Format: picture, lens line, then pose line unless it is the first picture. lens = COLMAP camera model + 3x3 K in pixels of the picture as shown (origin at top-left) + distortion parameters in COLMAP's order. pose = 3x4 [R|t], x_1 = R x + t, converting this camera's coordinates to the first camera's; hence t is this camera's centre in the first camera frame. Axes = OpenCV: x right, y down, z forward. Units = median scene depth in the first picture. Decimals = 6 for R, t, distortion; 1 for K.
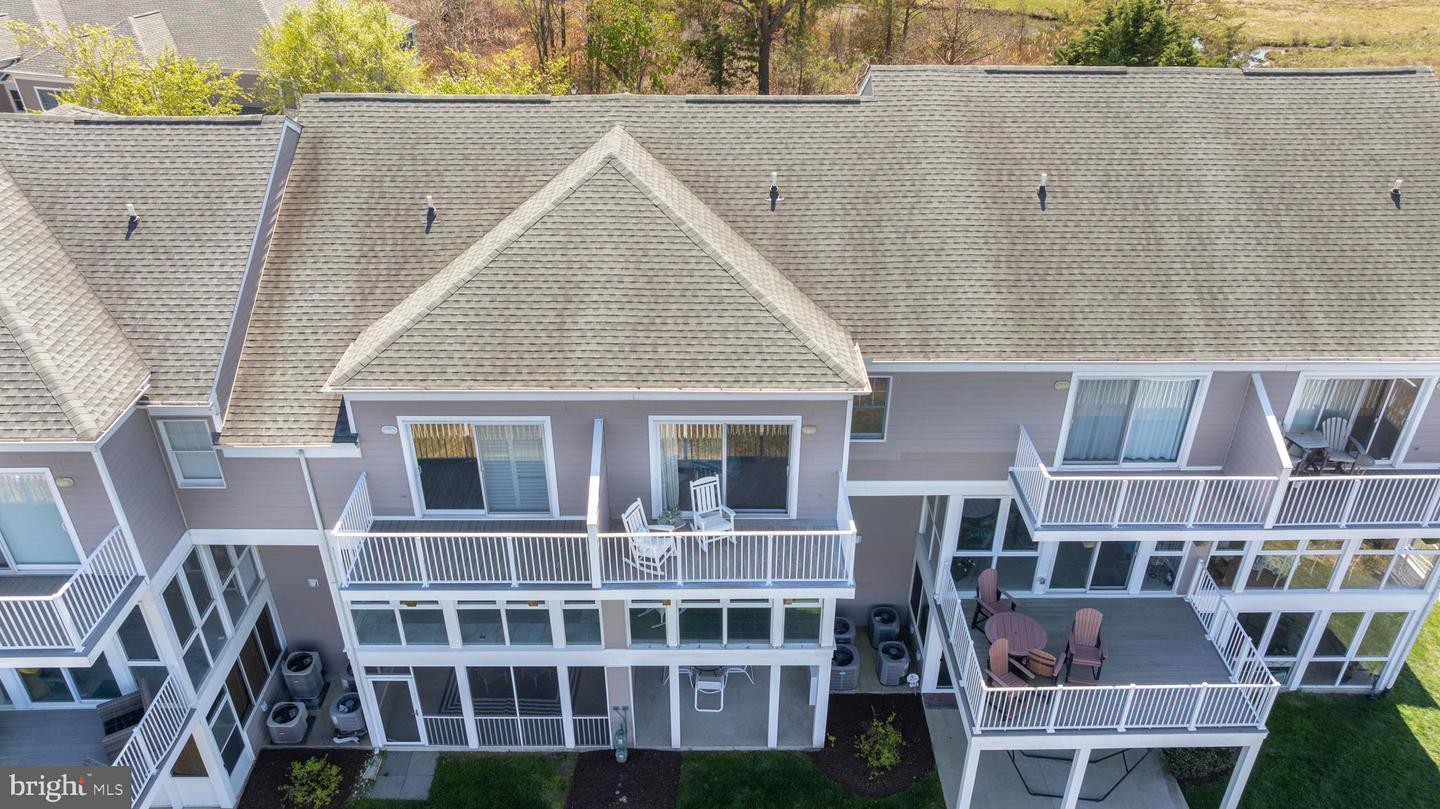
lens RADIAL K [[1007.4, 0, 720.5], [0, 1007.4, 401.0], [0, 0, 1]] dist [-0.028037, 0.031335]
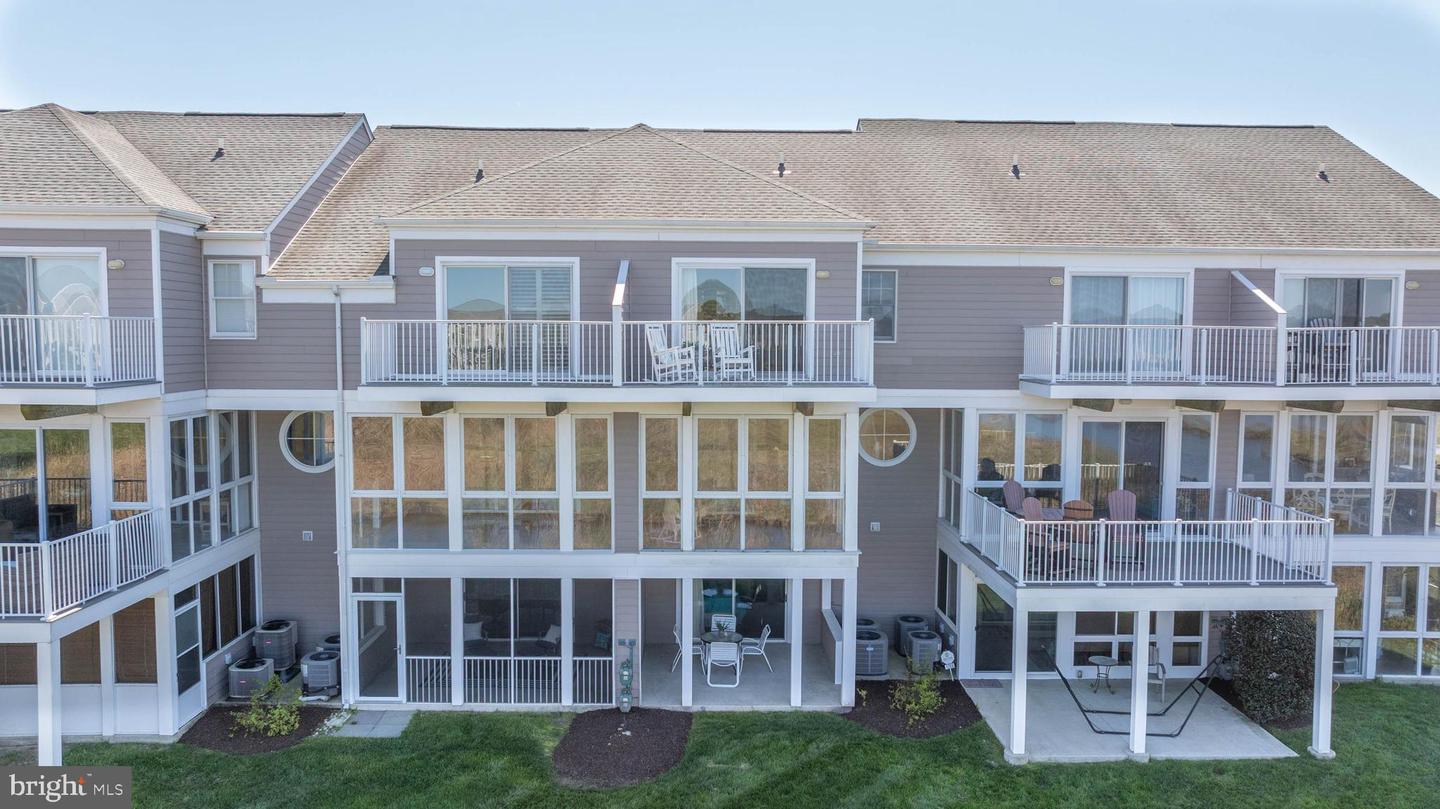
lens RADIAL K [[1007.4, 0, 720.5], [0, 1007.4, 401.0], [0, 0, 1]] dist [-0.028037, 0.031335]
pose [[0.999981, 0.002059, 0.005750, -0.021360], [0.000760, 0.892169, -0.451700, 0.525702], [-0.006060, 0.451696, 0.892151, 0.096502]]
